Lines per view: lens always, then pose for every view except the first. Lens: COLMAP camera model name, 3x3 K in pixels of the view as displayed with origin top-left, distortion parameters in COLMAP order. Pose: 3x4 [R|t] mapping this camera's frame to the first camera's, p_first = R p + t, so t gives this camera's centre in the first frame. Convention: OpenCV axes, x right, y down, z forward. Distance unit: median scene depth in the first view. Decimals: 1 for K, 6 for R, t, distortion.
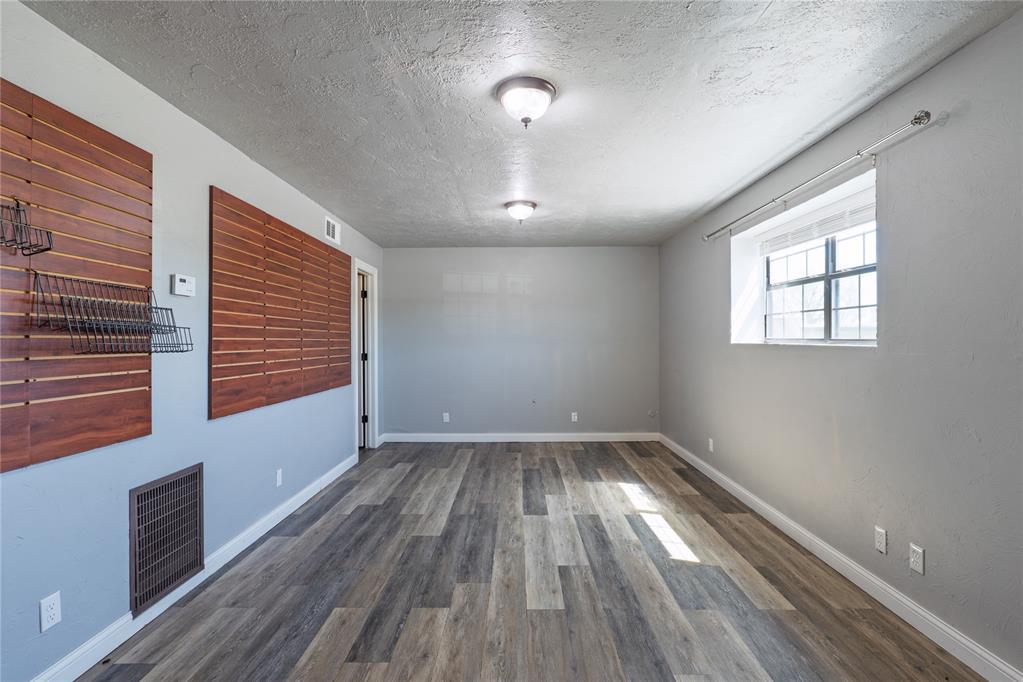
lens RADIAL K [[471.9, 0, 511.5], [0, 471.9, 341.0], [0, 0, 1]] dist [-0.012343, 0.000145]
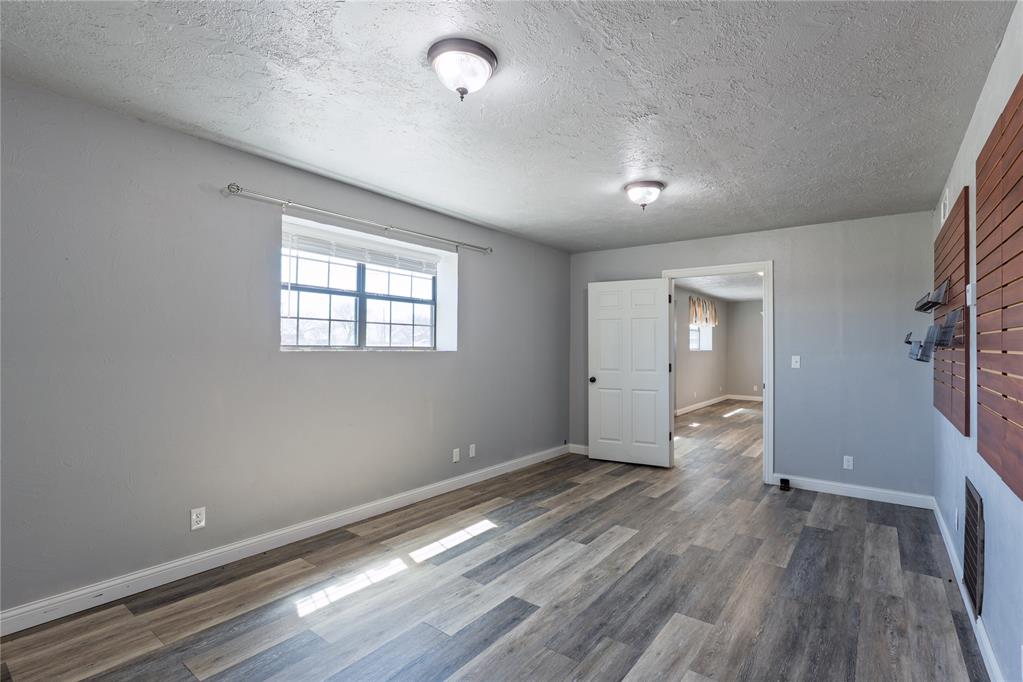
lens RADIAL K [[473.5, 0, 534.2], [0, 473.5, 339.7], [0, 0, 1]] dist [-0.009032, -0.000302]
pose [[-0.817529, 0.002923, 0.575880, -0.439404], [-0.004905, 0.999916, -0.012039, -0.008974], [-0.575866, -0.012667, -0.817446, 1.915433]]
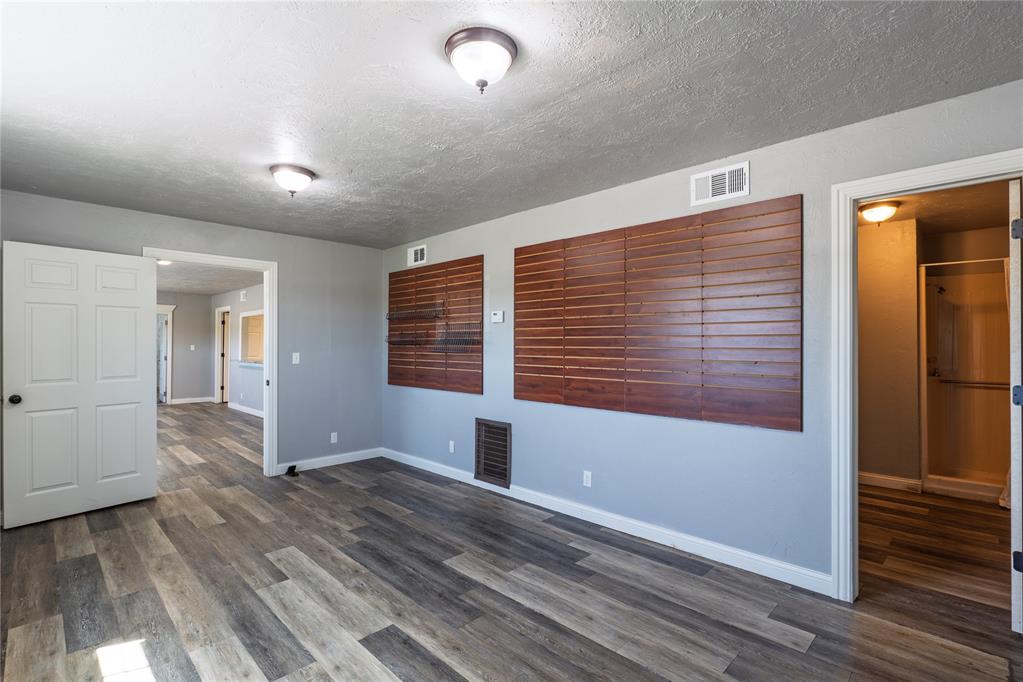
lens RADIAL K [[473.2, 0, 511.5], [0, 473.2, 341.0], [0, 0, 1]] dist [-0.014689, 0.000640]
pose [[-0.693153, -0.007084, -0.720756, 0.461218], [-0.002874, 0.999971, -0.007064, -0.012369], [0.720785, -0.002825, -0.693153, 1.906197]]
